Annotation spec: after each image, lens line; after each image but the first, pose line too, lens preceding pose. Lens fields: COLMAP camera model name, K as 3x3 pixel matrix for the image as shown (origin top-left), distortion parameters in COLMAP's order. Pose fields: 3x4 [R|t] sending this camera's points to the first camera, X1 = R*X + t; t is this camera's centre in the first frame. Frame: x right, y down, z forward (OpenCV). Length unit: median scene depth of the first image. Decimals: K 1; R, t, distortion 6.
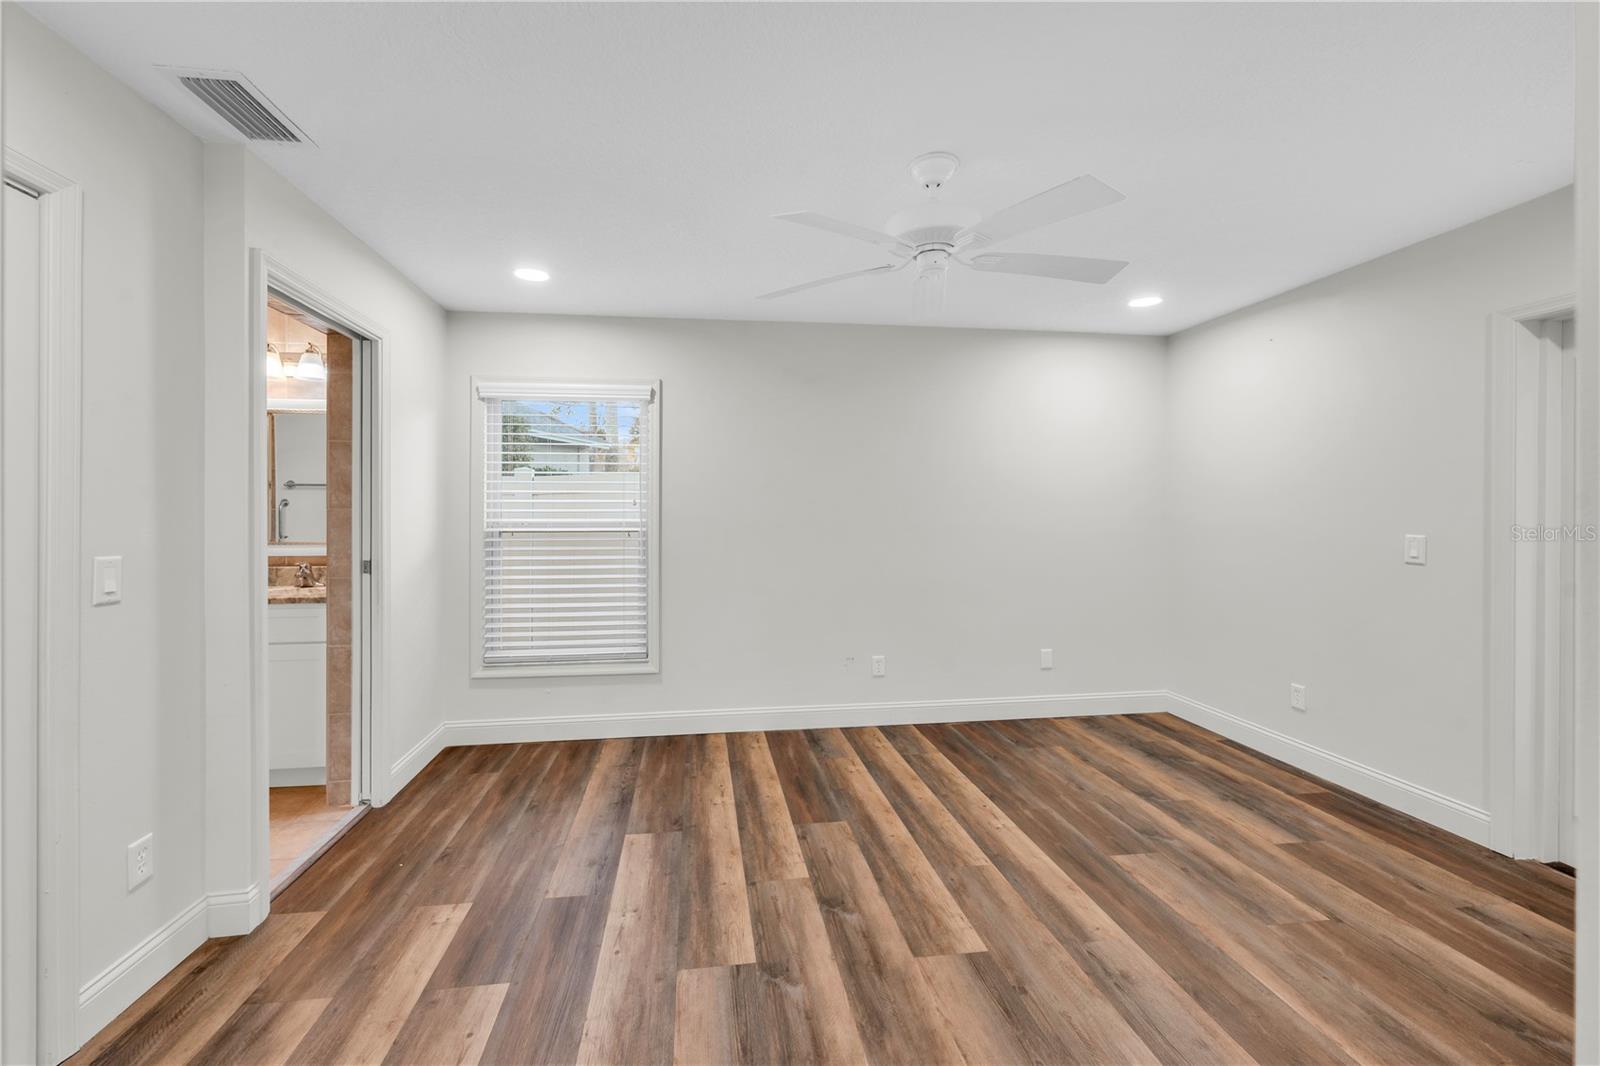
lens RADIAL K [[640.0, 0, 785.2], [0, 640.0, 529.7], [0, 0, 1]] dist [-0.001531, -0.000169]
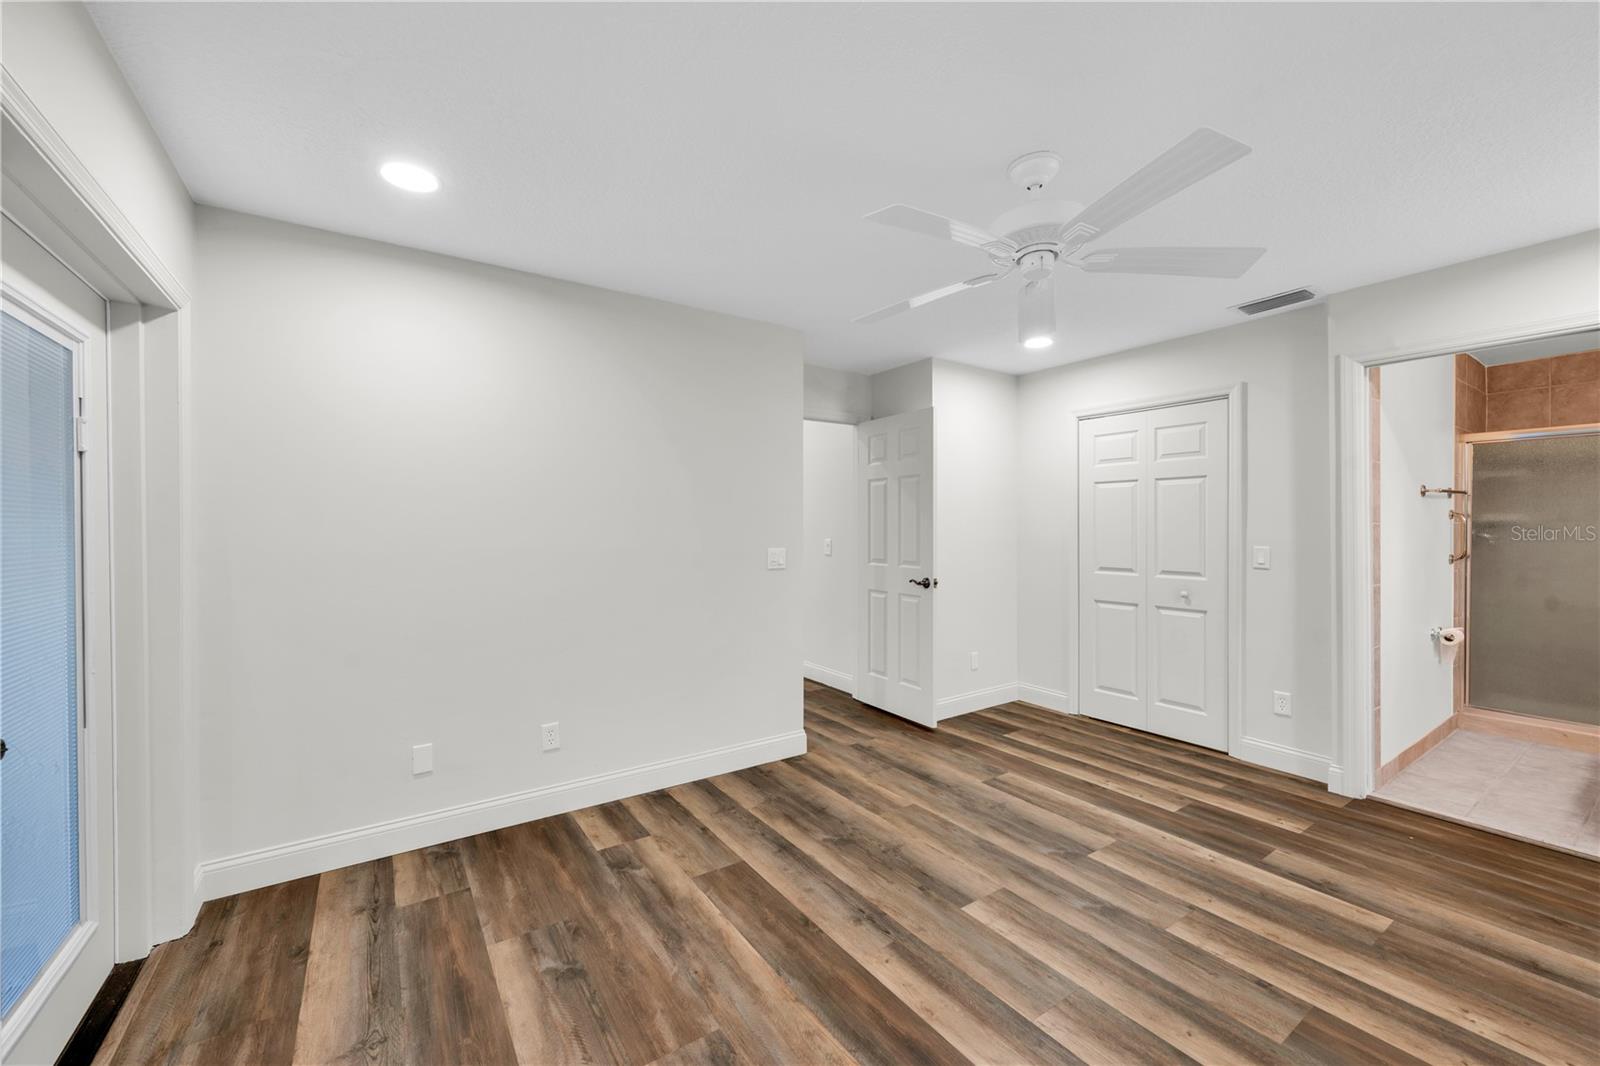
lens RADIAL K [[625.2, 0, 785.5], [0, 625.2, 531.6], [0, 0, 1]] dist [-0.000778, -0.000121]
pose [[-0.903686, 0.009594, -0.428088, 1.052531], [-0.005711, 0.999390, 0.034452, -0.061272], [0.428157, 0.033579, -0.903080, 1.810396]]
